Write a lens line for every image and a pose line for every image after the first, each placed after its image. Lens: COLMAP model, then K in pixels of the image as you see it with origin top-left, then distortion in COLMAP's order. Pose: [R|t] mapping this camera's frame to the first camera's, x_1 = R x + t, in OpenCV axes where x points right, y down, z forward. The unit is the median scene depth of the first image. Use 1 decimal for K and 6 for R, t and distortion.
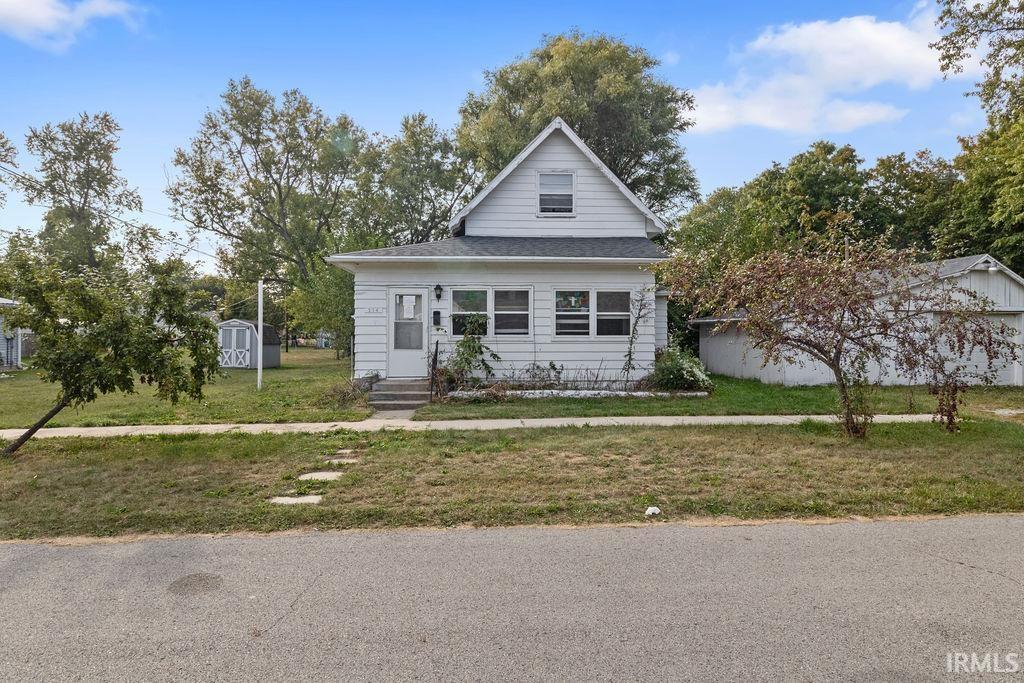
lens RADIAL K [[676.1, 0, 512.5], [0, 676.1, 335.9], [0, 0, 1]] dist [0.001808, 0.000118]
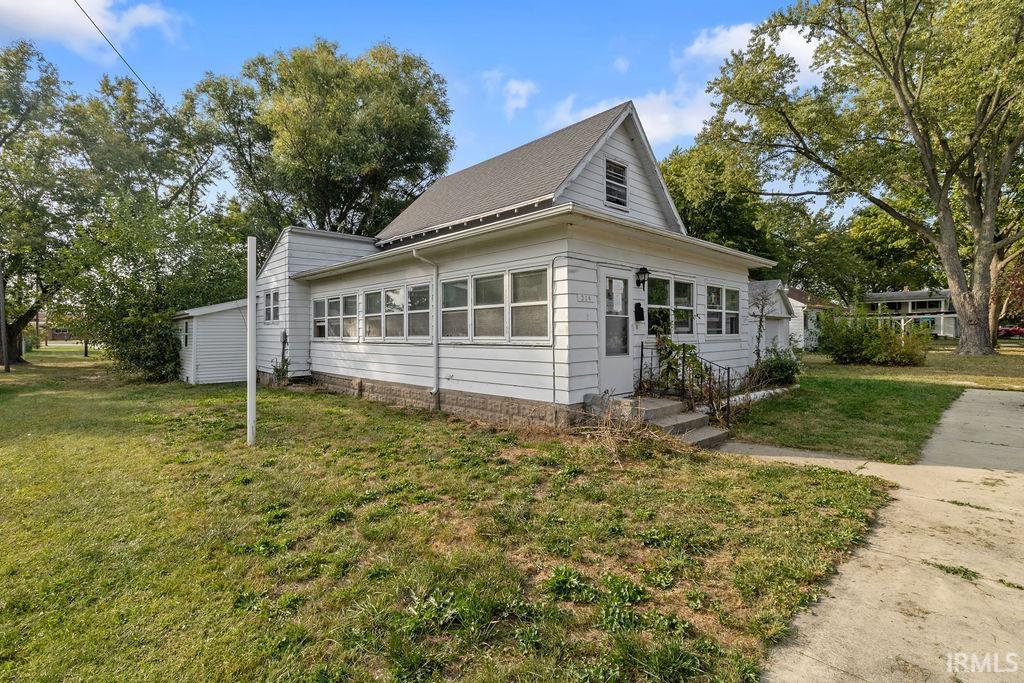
lens RADIAL K [[471.2, 0, 510.7], [0, 471.2, 330.3], [0, 0, 1]] dist [0.002293, -0.000081]
pose [[0.760103, -0.000550, 0.649803, -0.548201], [0.003256, 0.999990, -0.002962, -0.005118], [-0.649795, 0.004367, 0.760097, 0.684442]]
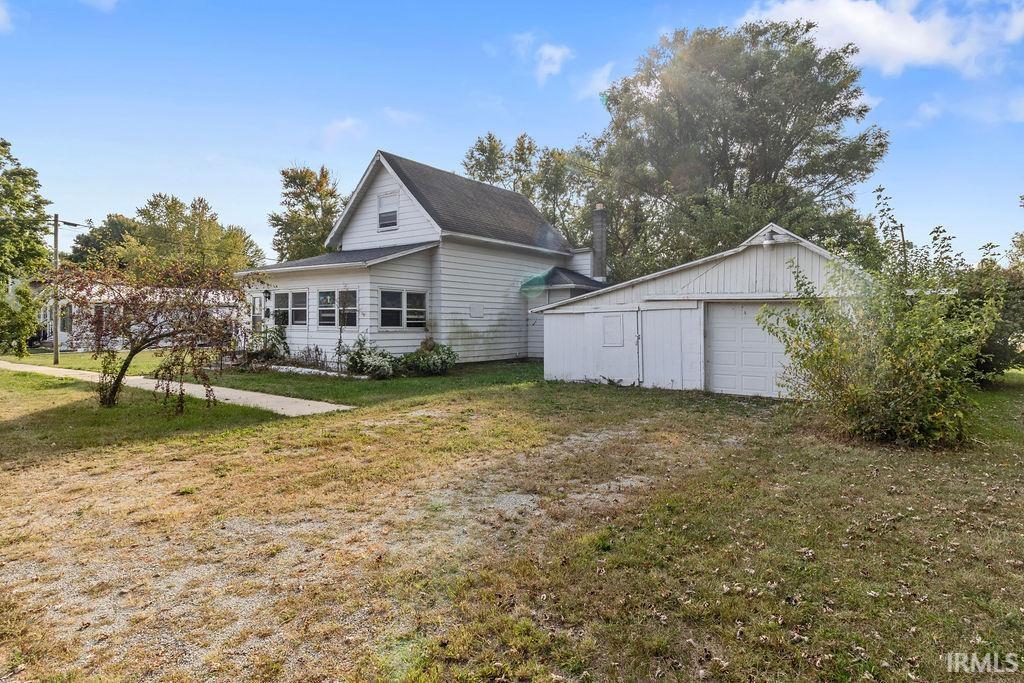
lens RADIAL K [[589.4, 0, 513.9], [0, 589.4, 312.6], [0, 0, 1]] dist [0.004348, 0.002050]
pose [[0.760403, -0.005345, -0.649430, 1.083699], [-0.007944, 0.999815, -0.017530, -0.009149], [0.649403, 0.018489, 0.760219, 0.379239]]
